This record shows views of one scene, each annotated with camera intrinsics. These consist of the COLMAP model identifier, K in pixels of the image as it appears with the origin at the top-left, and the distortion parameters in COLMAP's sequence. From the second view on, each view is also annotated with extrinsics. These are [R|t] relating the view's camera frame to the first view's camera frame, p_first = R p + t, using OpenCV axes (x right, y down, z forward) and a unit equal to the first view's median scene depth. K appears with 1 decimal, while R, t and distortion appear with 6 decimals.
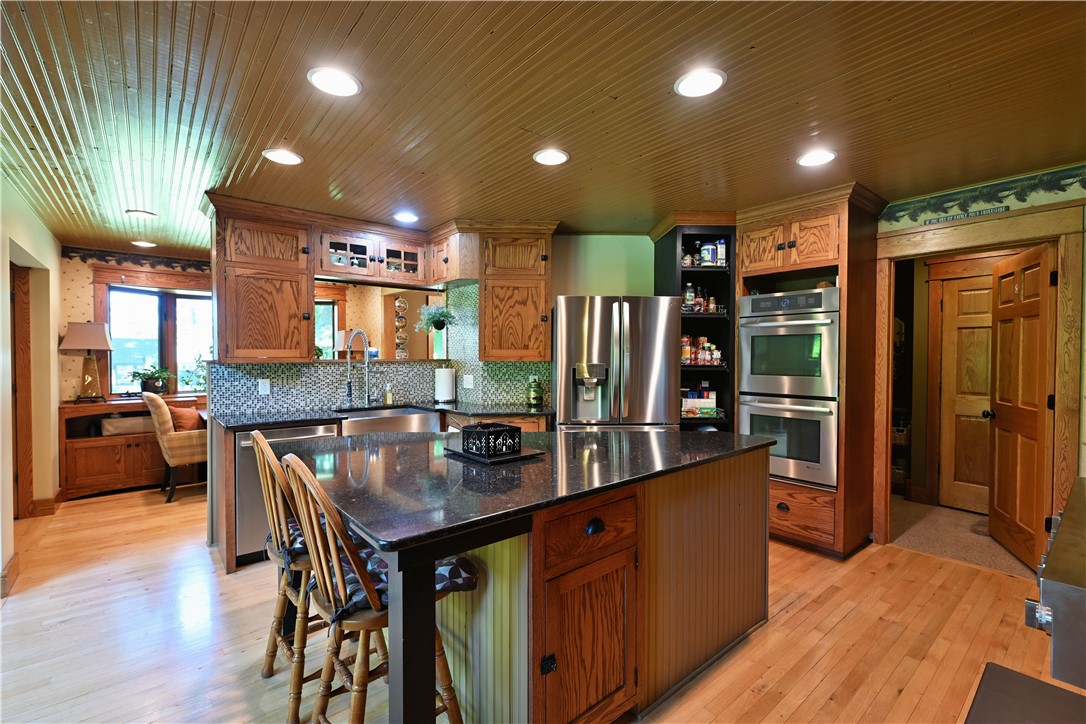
lens RADIAL K [[475.8, 0, 528.2], [0, 475.8, 363.9], [0, 0, 1]] dist [-0.002550, -0.000192]
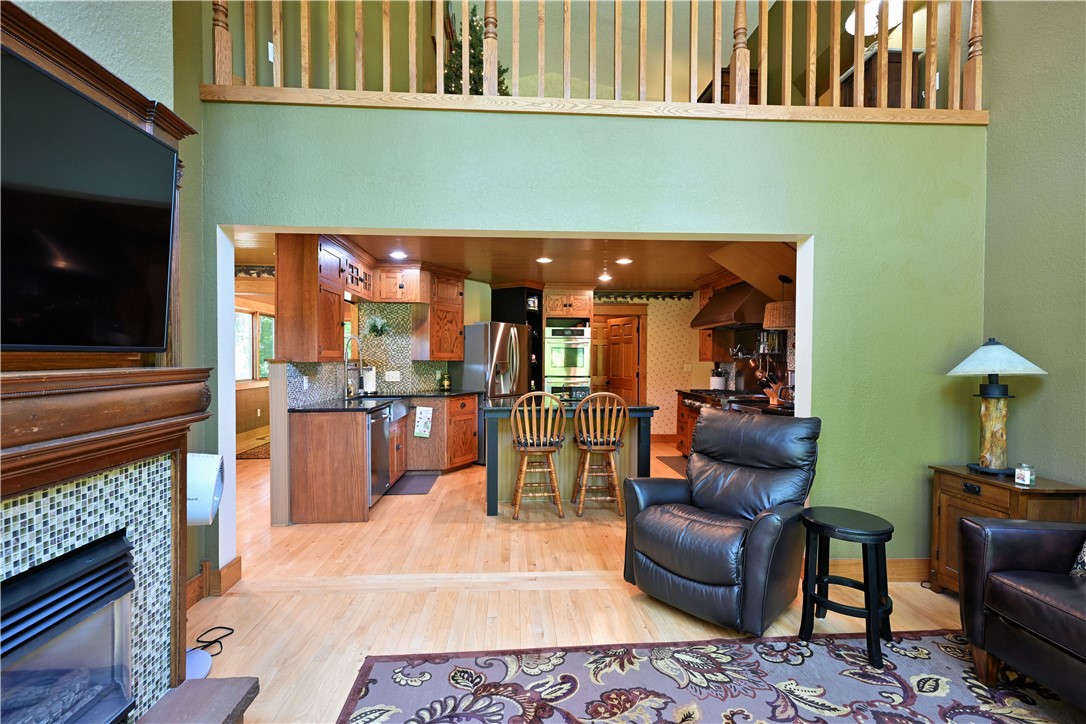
lens RADIAL K [[503.7, 0, 543.0], [0, 503.7, 362.0], [0, 0, 1]] dist [-0.000957, -0.000156]
pose [[0.570946, -0.003401, 0.820981, -1.265930], [0.008893, 0.999958, -0.002042, 0.005433], [-0.820939, 0.008467, 0.570952, -0.168583]]
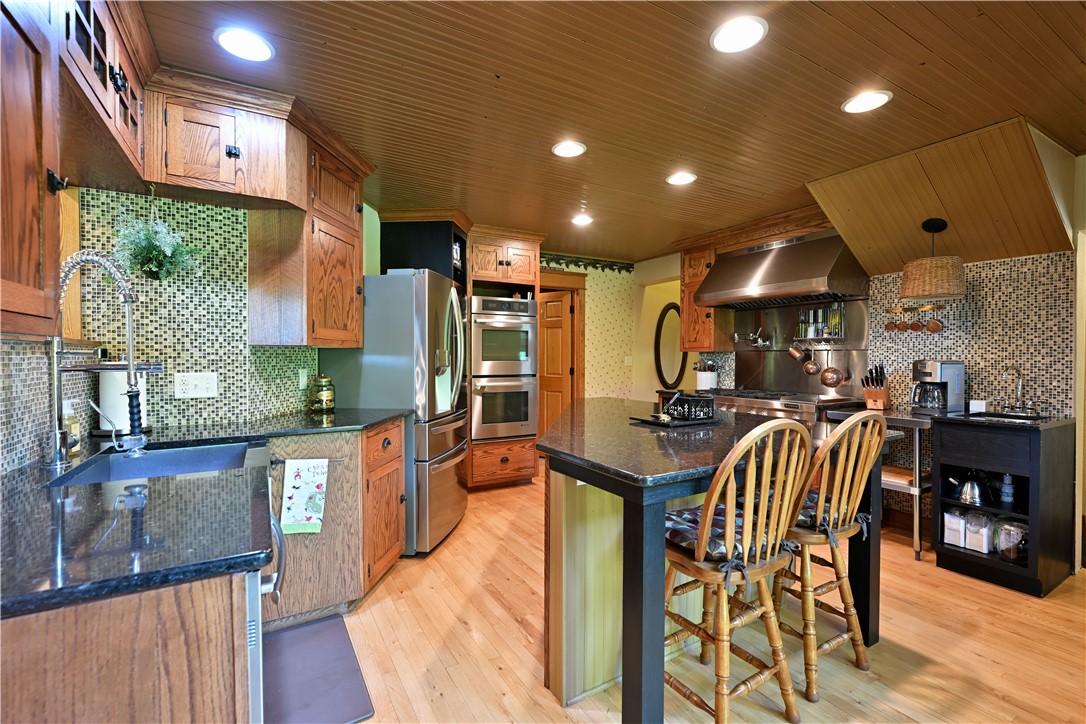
lens RADIAL K [[486.7, 0, 547.3], [0, 486.7, 363.6], [0, 0, 1]] dist [-0.002537, -0.000499]
pose [[0.125942, -0.015666, 0.991914, -0.748376], [0.014688, 0.999795, 0.013925, 0.014535], [-0.991929, 0.012816, 0.126147, 0.668967]]
